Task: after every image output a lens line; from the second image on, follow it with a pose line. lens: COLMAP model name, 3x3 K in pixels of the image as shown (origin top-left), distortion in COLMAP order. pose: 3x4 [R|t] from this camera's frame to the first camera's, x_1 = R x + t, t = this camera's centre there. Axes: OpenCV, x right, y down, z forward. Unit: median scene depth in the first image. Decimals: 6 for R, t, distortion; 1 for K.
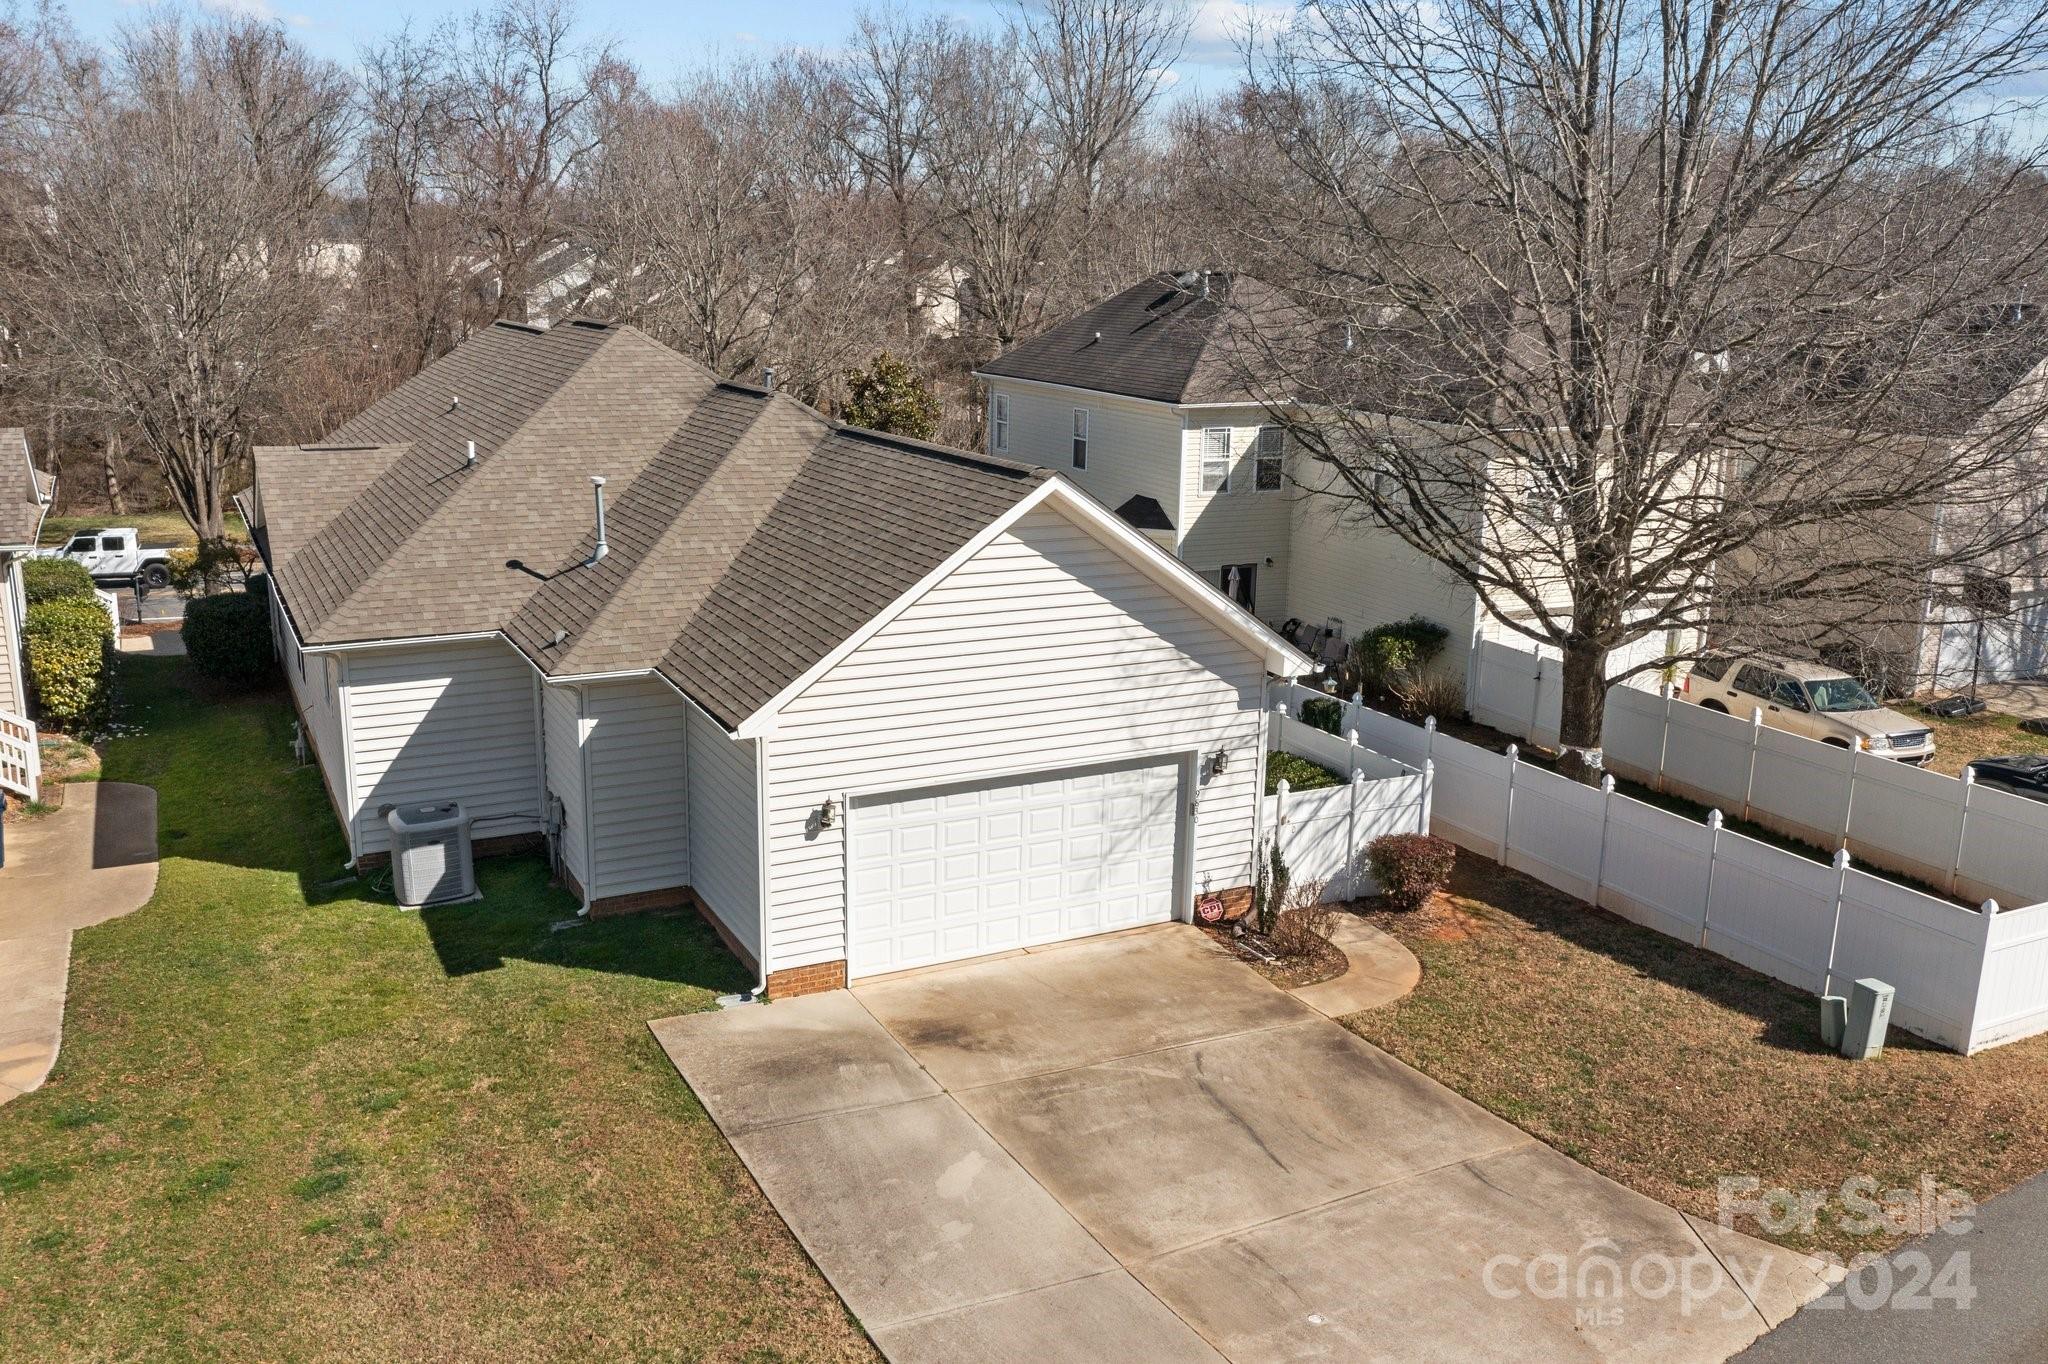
lens RADIAL K [[1667.1, 0, 1021.6], [0, 1667.1, 680.2], [0, 0, 1]] dist [0.010548, -0.008288]
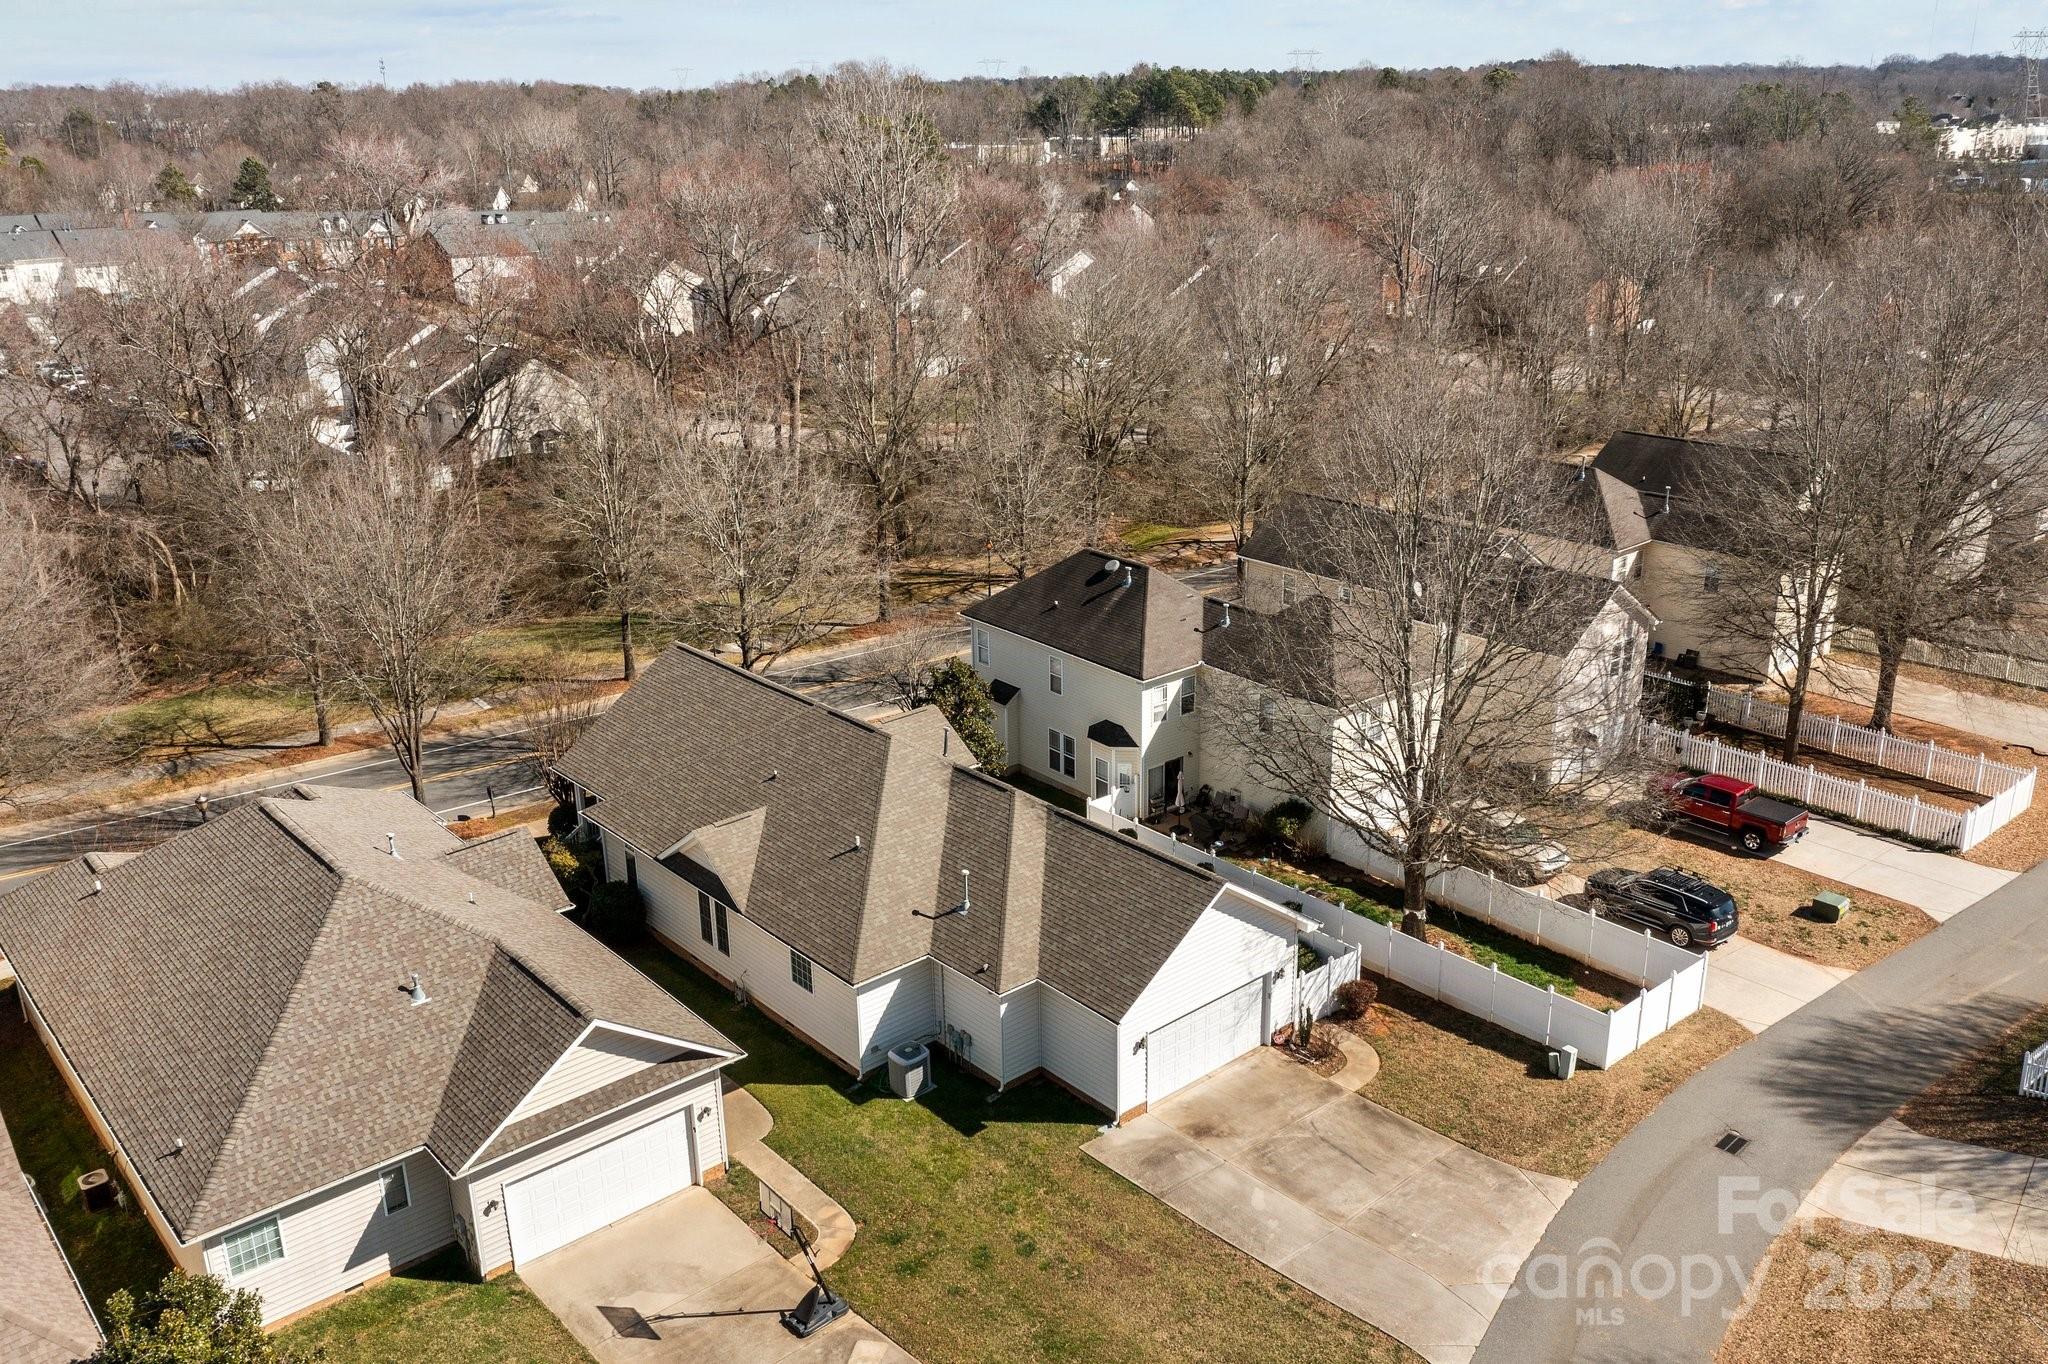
lens RADIAL K [[1667.1, 0, 1026.9], [0, 1667.1, 683.2], [0, 0, 1]] dist [0.010548, -0.008288]
pose [[0.970881, -0.110022, 0.212802, -0.668132], [0.088503, 0.990186, 0.108158, -0.632698], [-0.222614, -0.086175, 0.971091, -1.063249]]
